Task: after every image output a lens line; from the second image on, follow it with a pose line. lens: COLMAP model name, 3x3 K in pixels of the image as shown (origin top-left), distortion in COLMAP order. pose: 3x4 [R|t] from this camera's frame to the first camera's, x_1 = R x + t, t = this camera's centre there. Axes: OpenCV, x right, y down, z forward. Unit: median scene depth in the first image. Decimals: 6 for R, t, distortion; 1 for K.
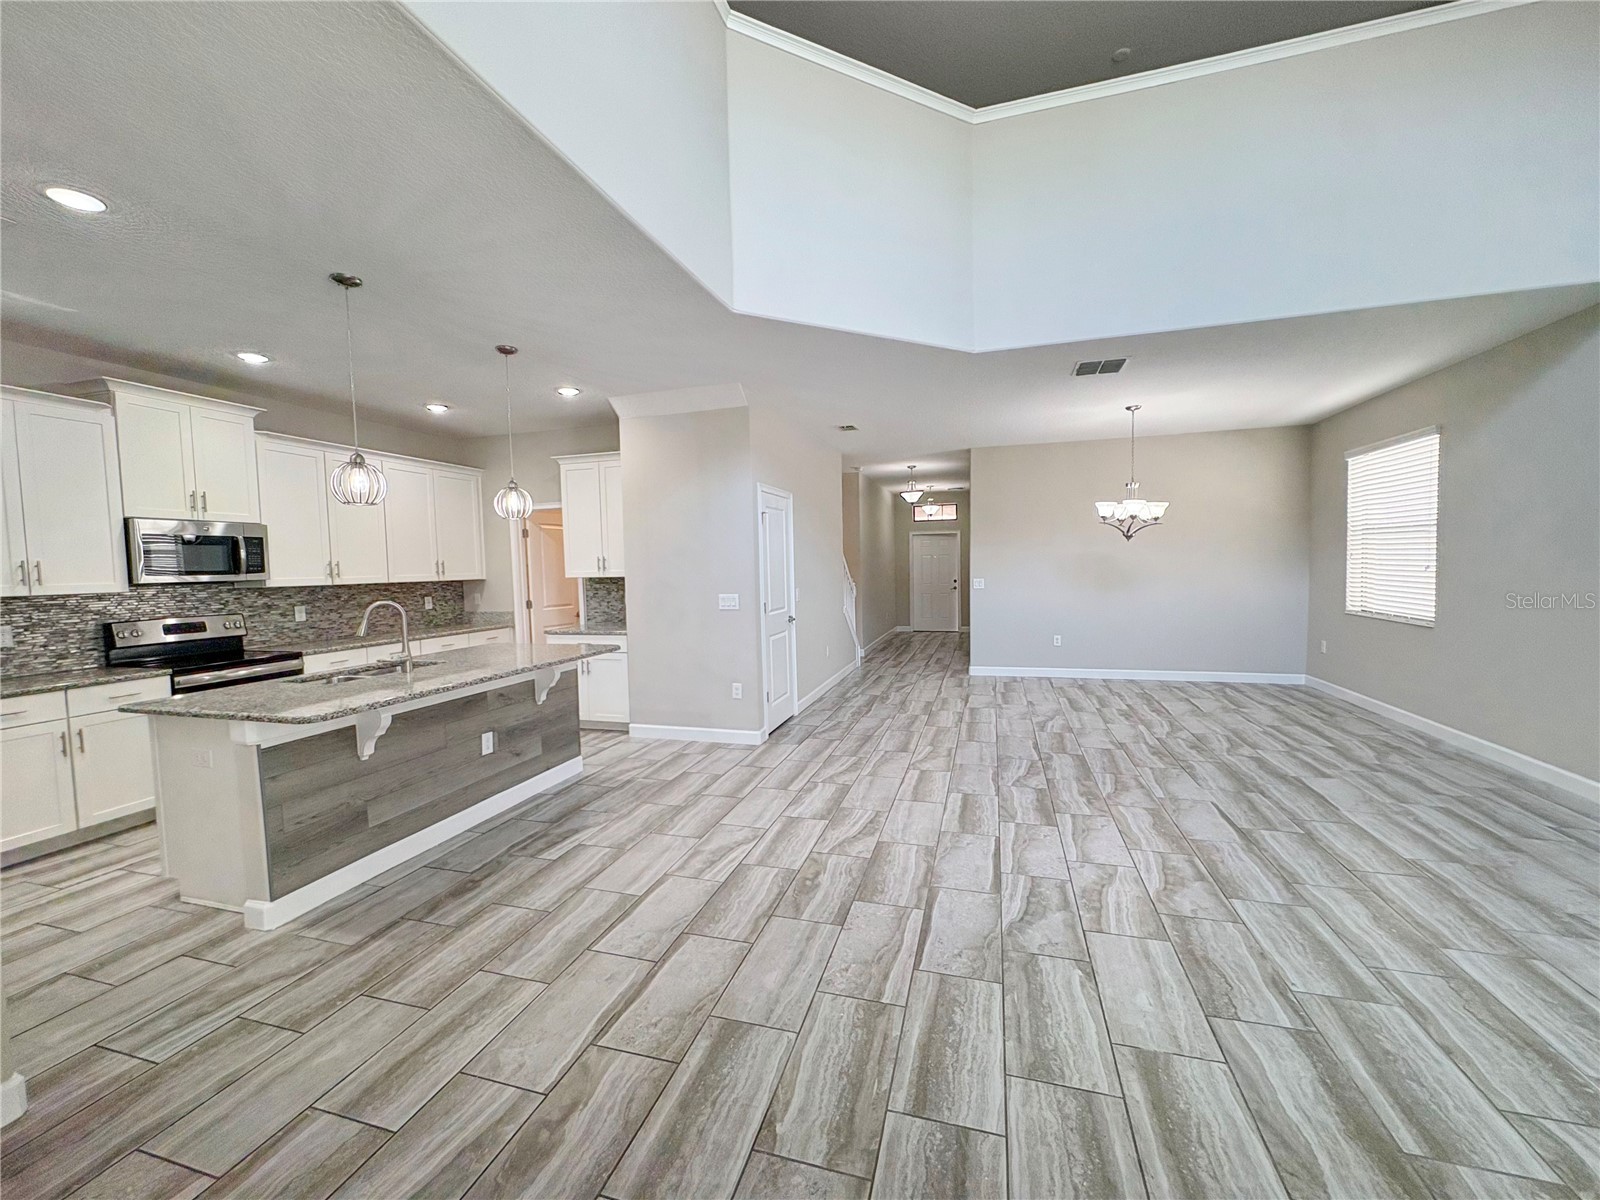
lens RADIAL K [[639.7, 0, 800.2], [0, 639.7, 599.7], [0, 0, 1]] dist [-0.000504, 0.000442]
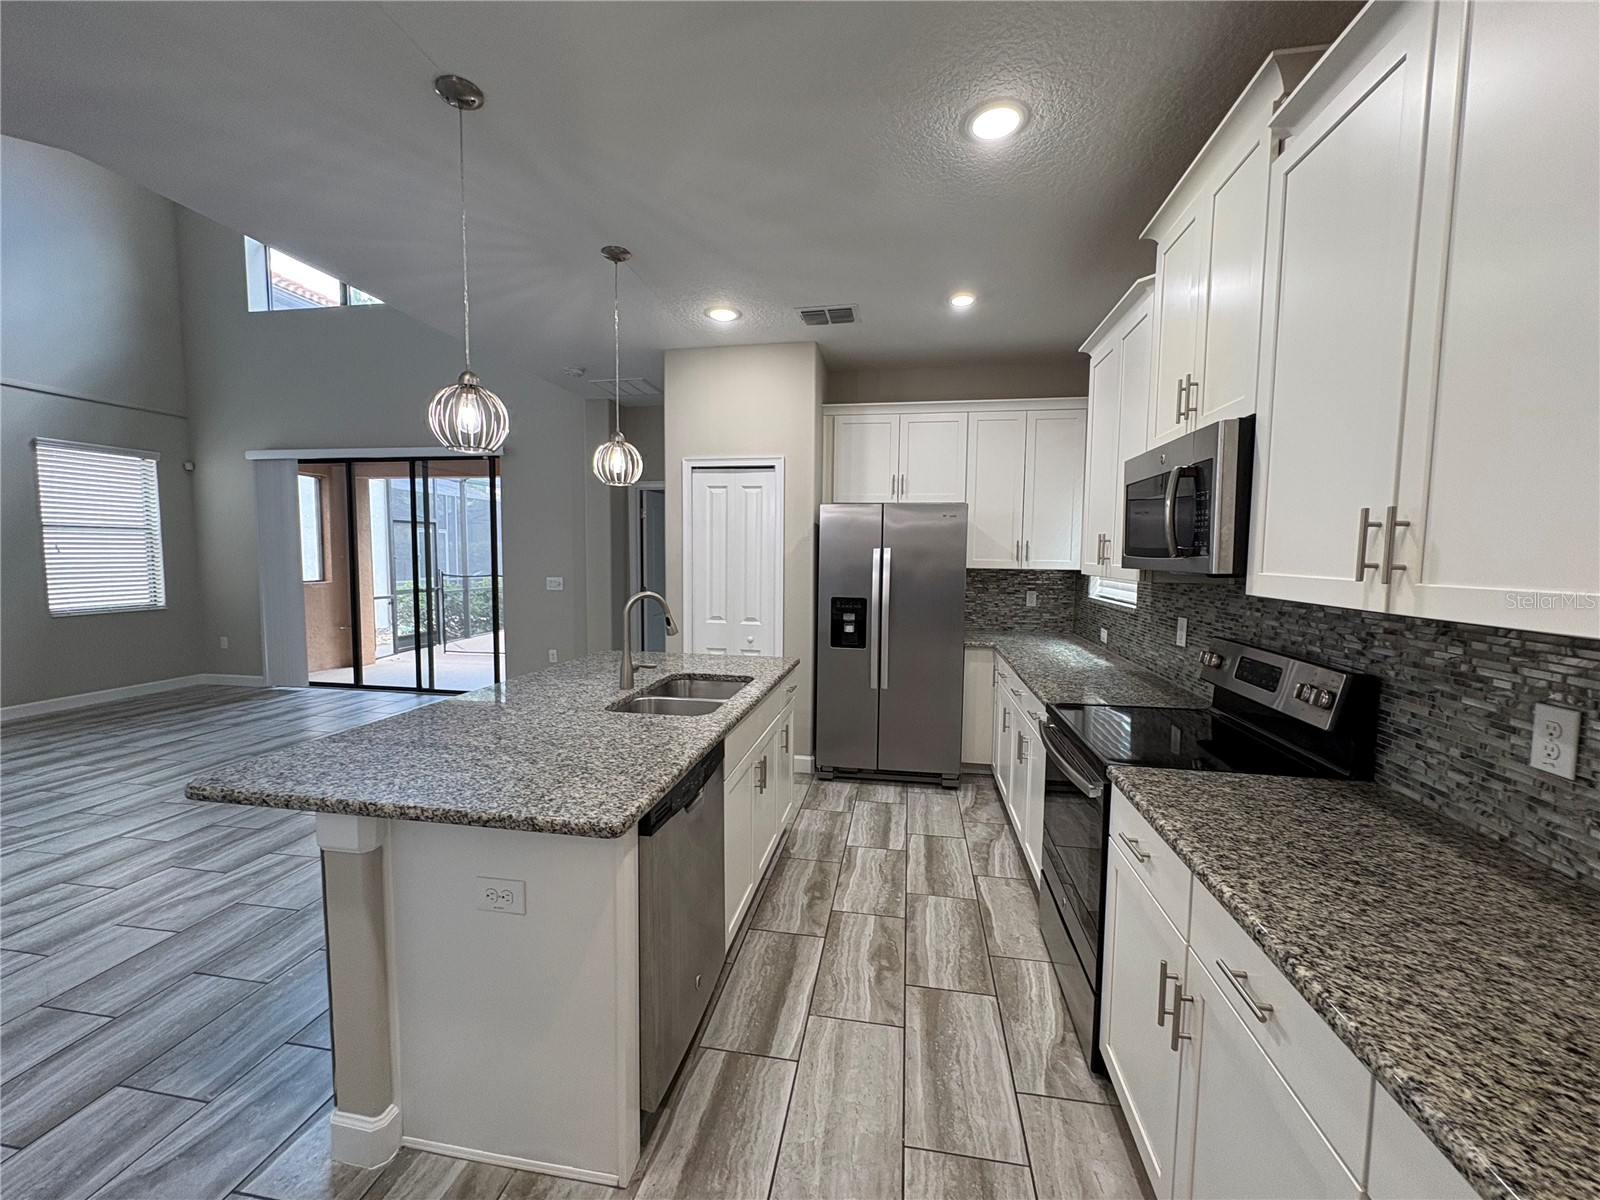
lens RADIAL K [[639.7, 0, 801.0], [0, 639.7, 600.3], [0, 0, 1]] dist [-0.000504, 0.000442]
pose [[-0.992315, 0.022285, -0.121710, -0.657347], [0.006058, 0.991218, 0.132097, -0.078556], [0.123585, 0.130344, -0.983736, 1.580408]]
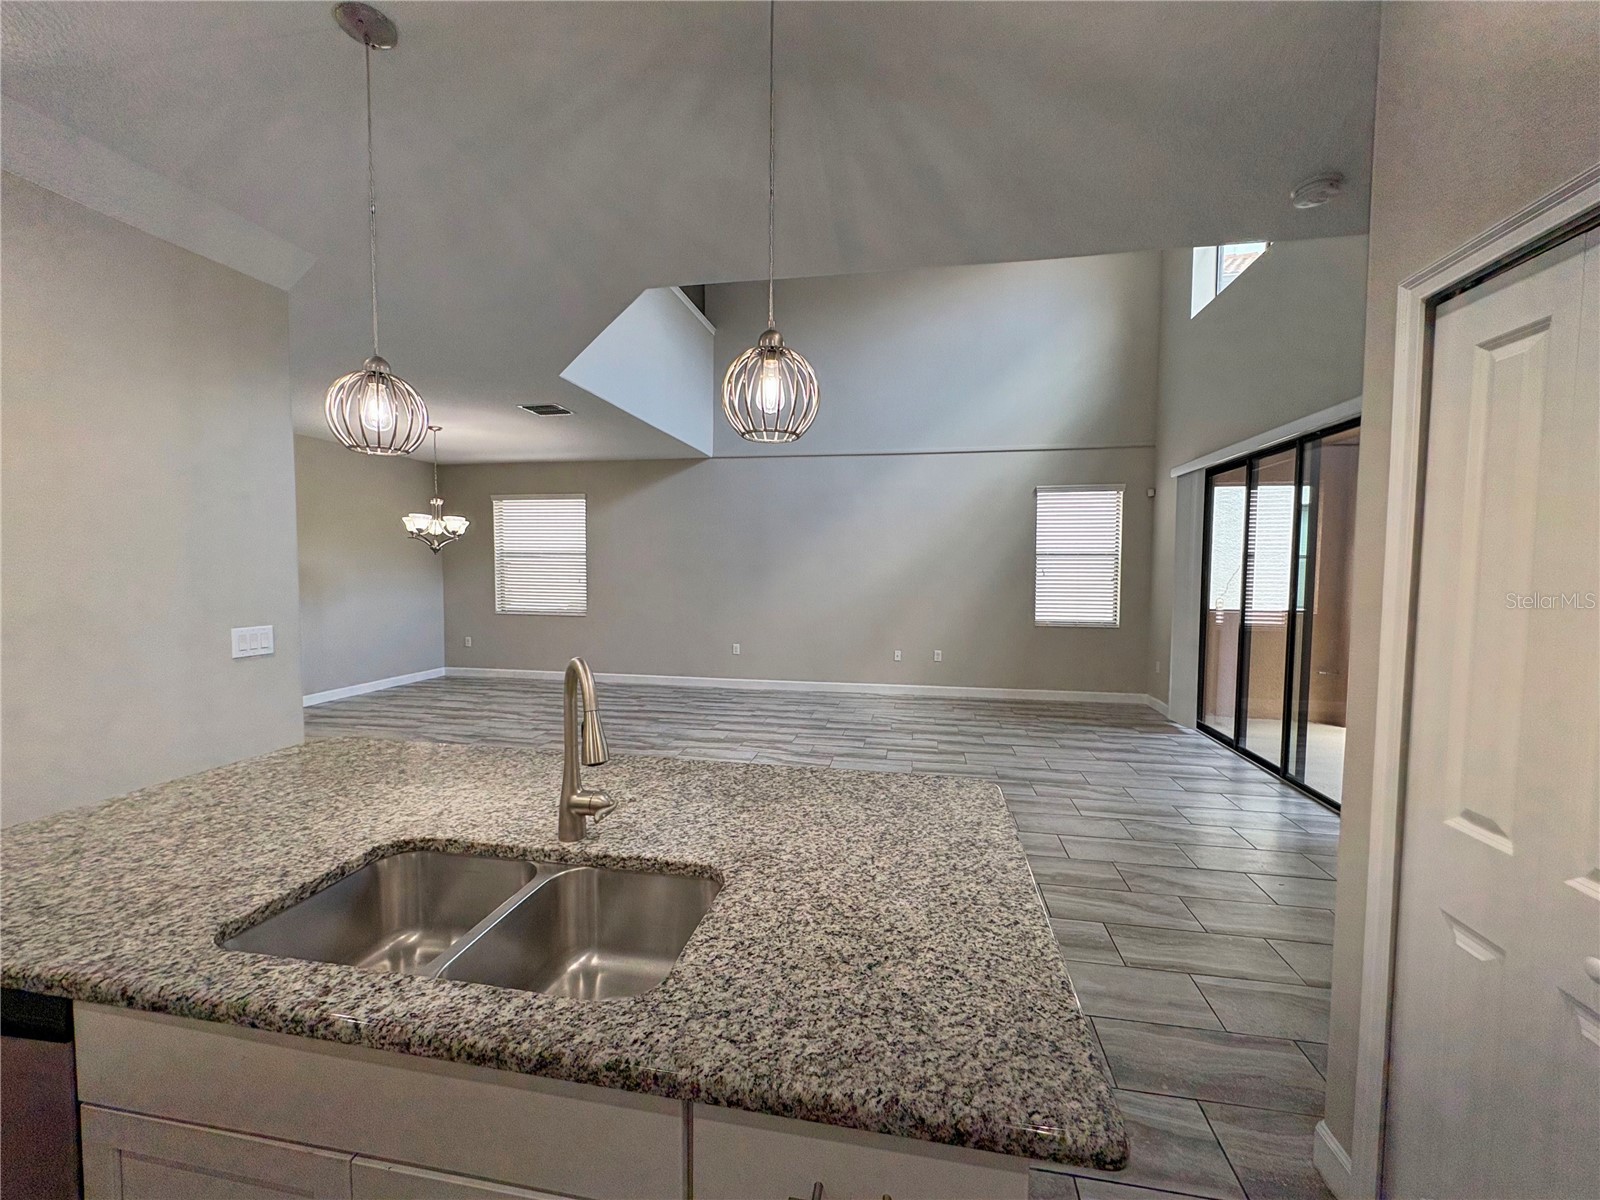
lens RADIAL K [[639.7, 0, 801.1], [0, 639.7, 601.0], [0, 0, 1]] dist [-0.000504, 0.000442]
pose [[-0.110408, -0.029893, 0.993437, -0.914319], [0.052612, 0.997970, 0.035877, -0.033174], [-0.992493, 0.056227, -0.108611, 0.809615]]
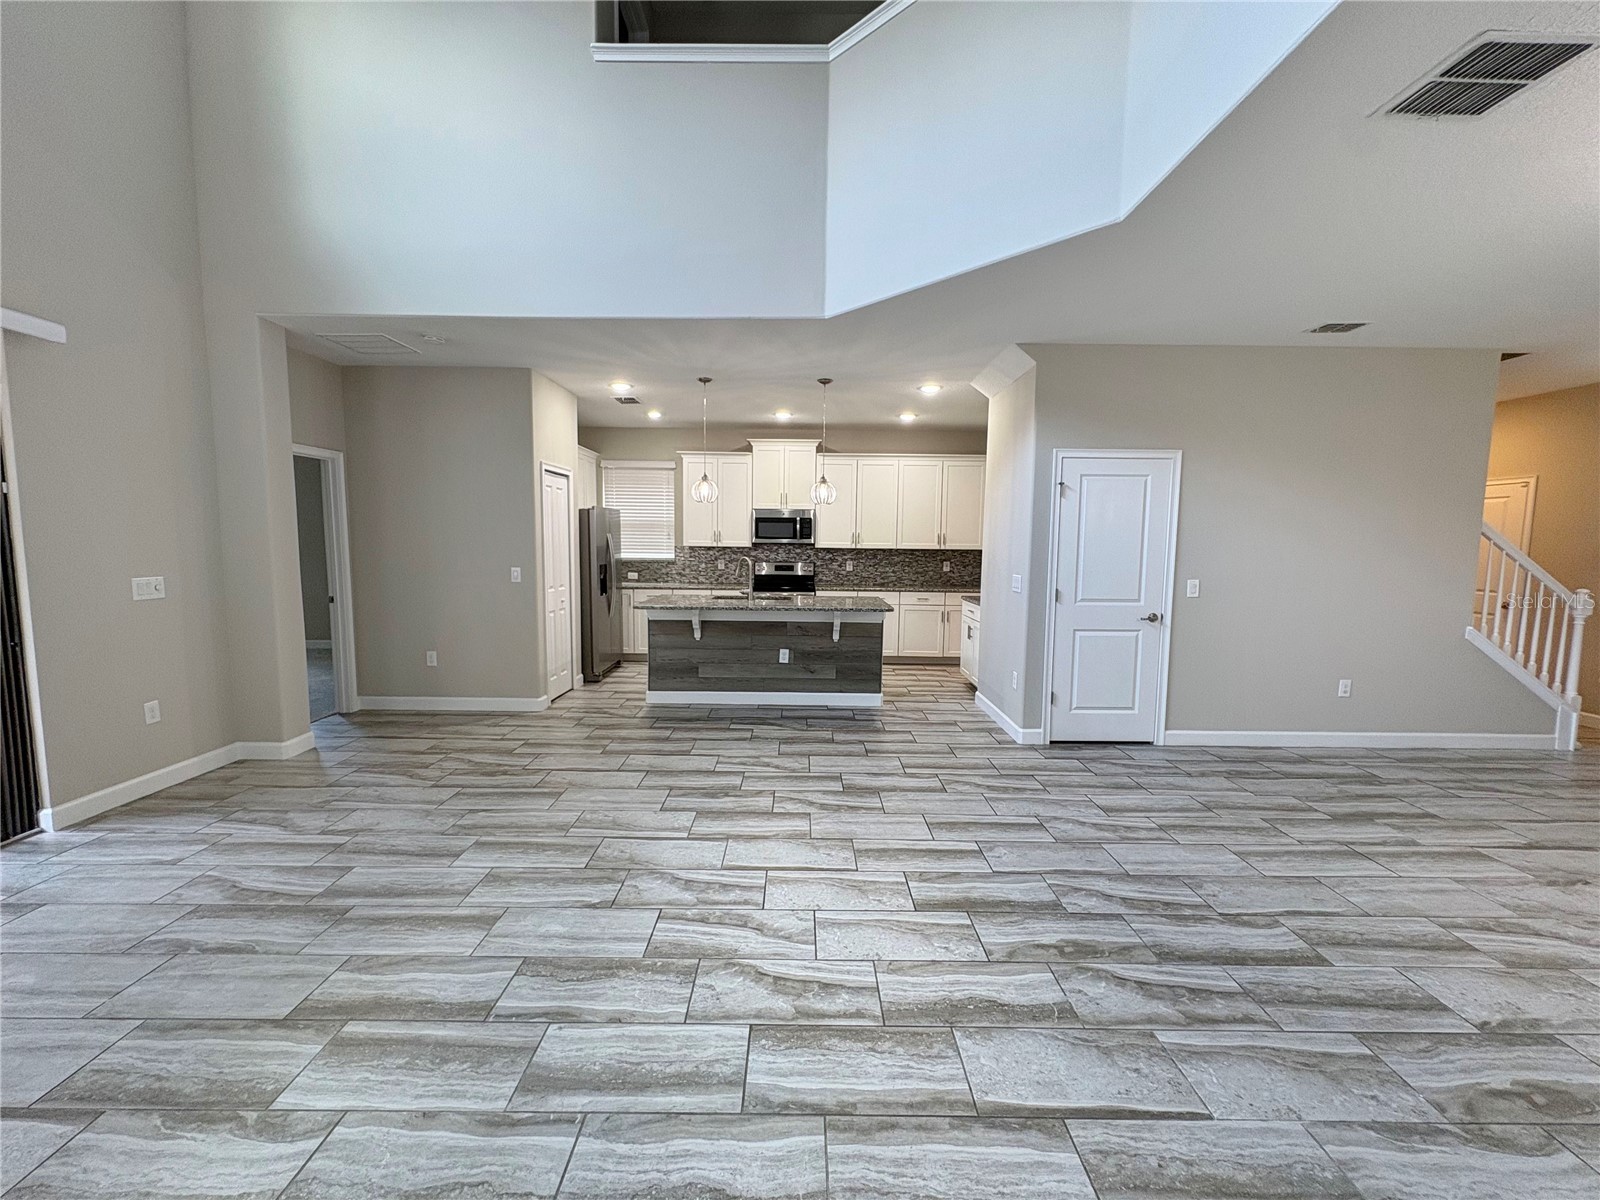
lens RADIAL K [[639.7, 0, 801.3], [0, 639.7, 600.5], [0, 0, 1]] dist [-0.000504, 0.000442]
pose [[0.288289, 0.116474, -0.950433, 0.911304], [-0.071523, 0.992421, 0.099926, -0.056590], [0.954869, 0.039170, 0.294435, 0.573824]]
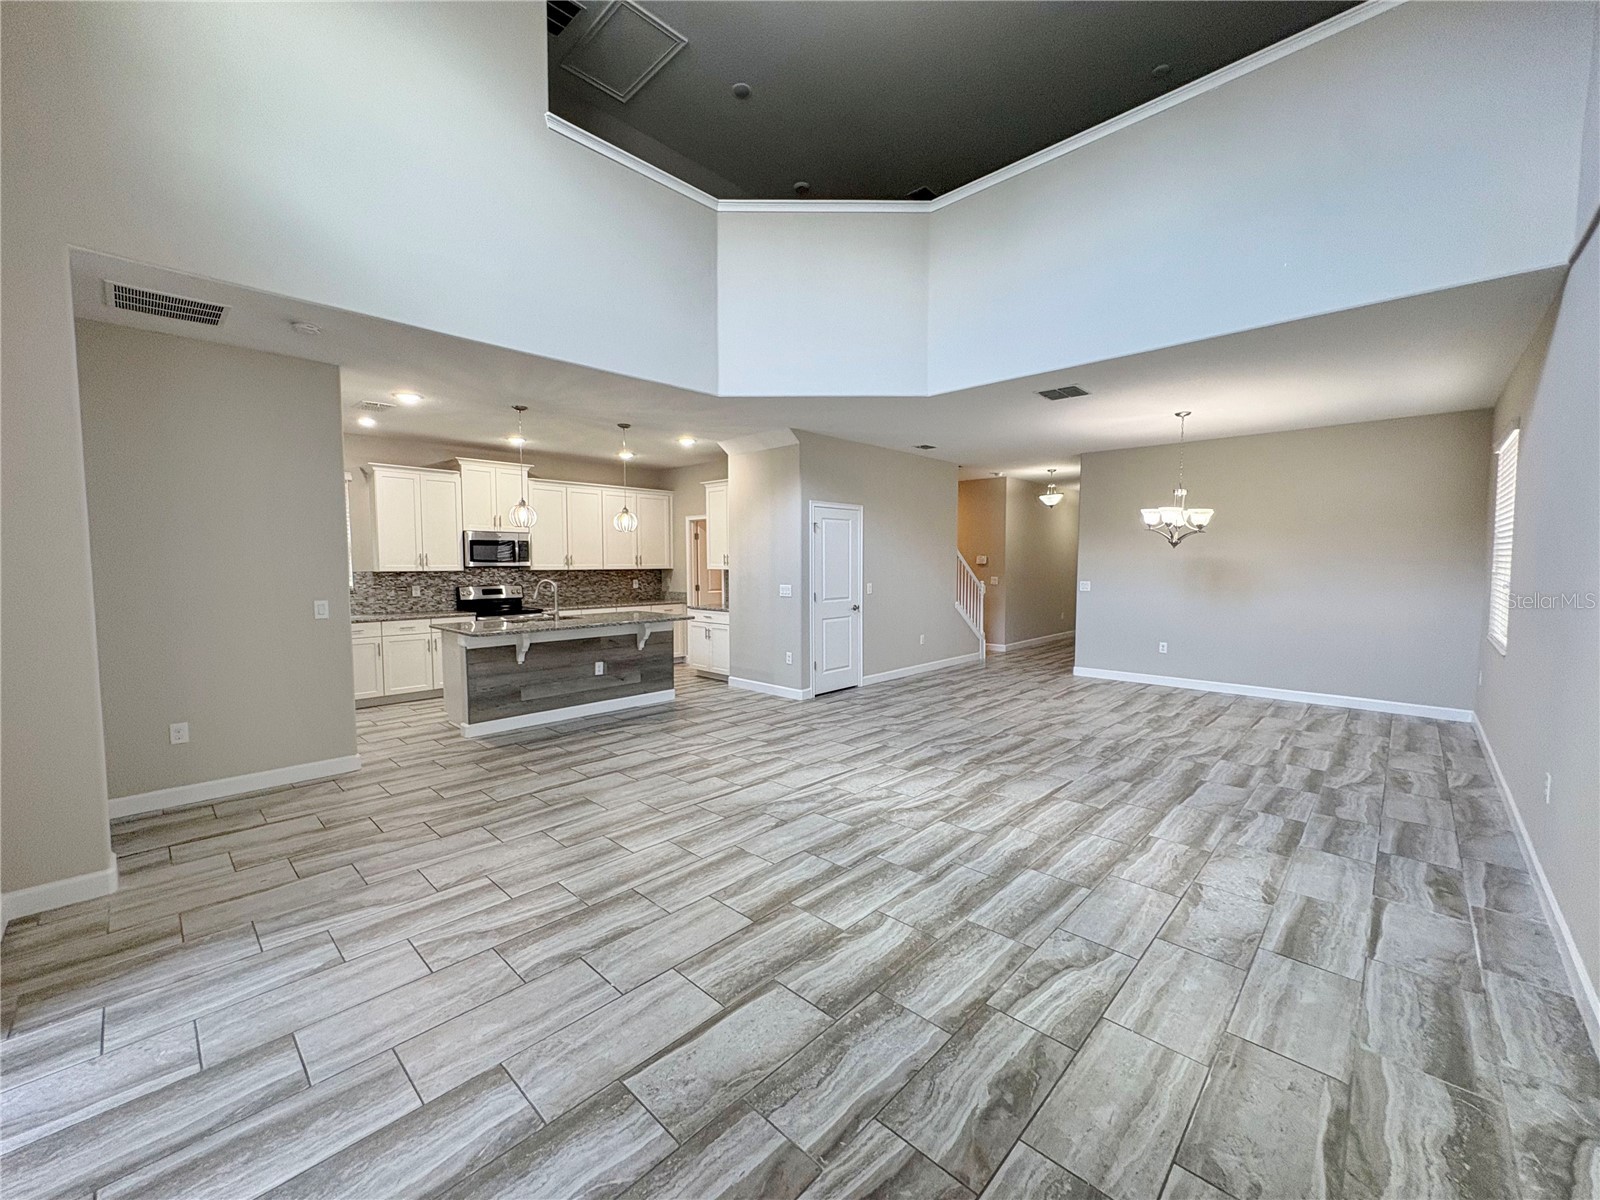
lens RADIAL K [[639.7, 0, 800.5], [0, 639.7, 600.0], [0, 0, 1]] dist [-0.000504, 0.000442]
pose [[0.891978, 0.049096, -0.449405, 0.688204], [-0.044523, 0.998793, 0.020744, -0.008802], [0.449881, 0.001506, 0.893087, -0.233843]]
